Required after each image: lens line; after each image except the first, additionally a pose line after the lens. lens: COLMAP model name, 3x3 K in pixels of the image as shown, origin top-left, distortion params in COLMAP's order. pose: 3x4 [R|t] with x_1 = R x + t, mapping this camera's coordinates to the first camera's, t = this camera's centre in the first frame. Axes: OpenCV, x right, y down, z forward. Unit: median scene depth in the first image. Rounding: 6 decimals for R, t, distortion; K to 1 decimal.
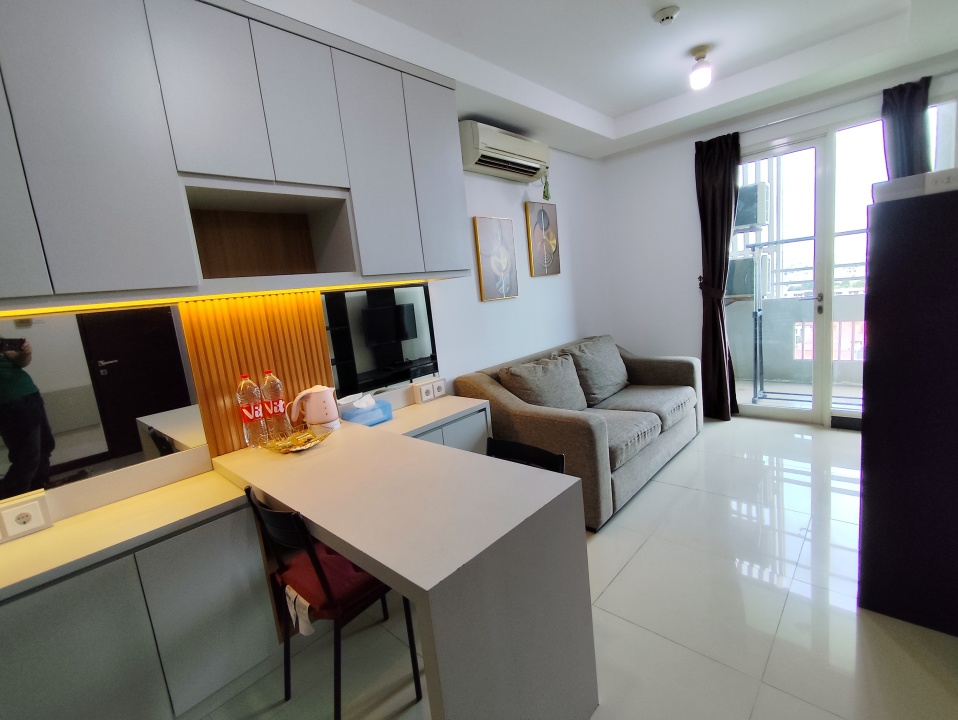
lens RADIAL K [[437.7, 0, 480.9], [0, 437.7, 359.2], [0, 0, 1]] dist [-0.003136, -0.000328]
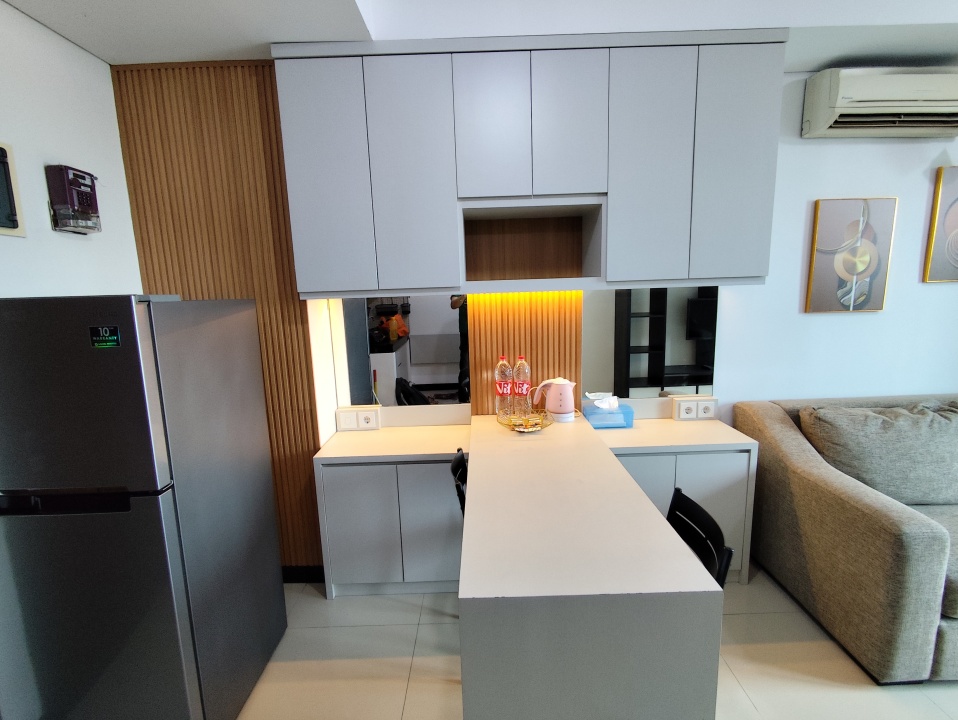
lens RADIAL K [[437.7, 0, 480.9], [0, 437.7, 359.2], [0, 0, 1]] dist [-0.003136, -0.000328]
pose [[0.681963, 0.200618, -0.703334, 0.182678], [-0.154220, 0.979467, 0.129848, -0.070881], [0.714942, 0.019917, 0.698900, 0.075940]]
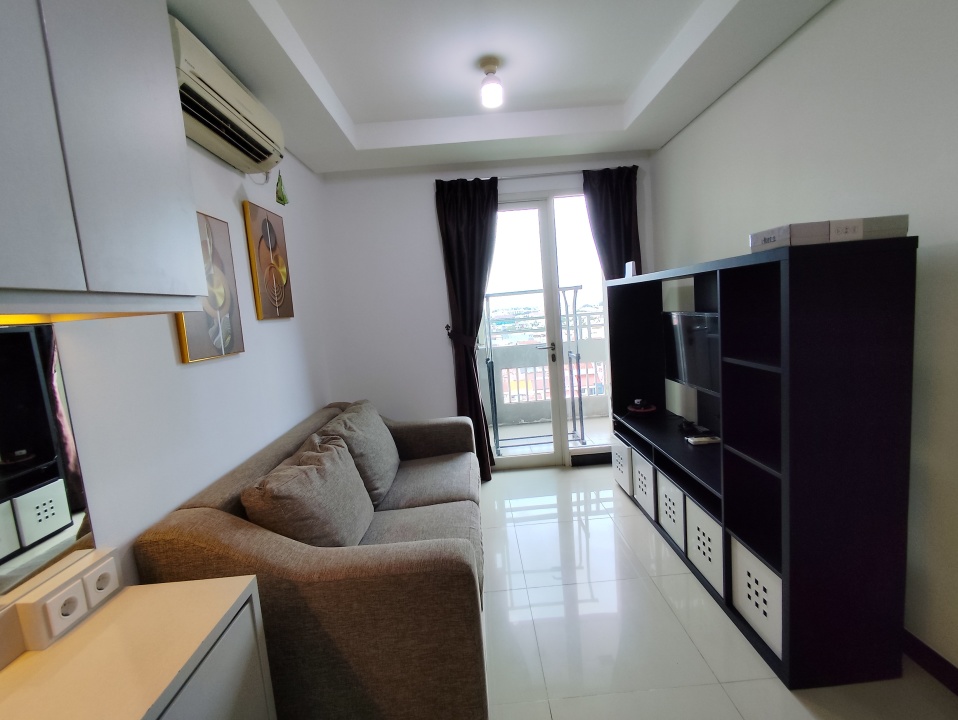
lens RADIAL K [[437.7, 0, 480.9], [0, 437.7, 359.2], [0, 0, 1]] dist [-0.003136, -0.000328]
pose [[0.719938, -0.034497, 0.693181, -0.112079], [0.113982, 0.991080, -0.069059, -0.067152], [-0.684615, 0.128728, 0.717448, 0.425950]]
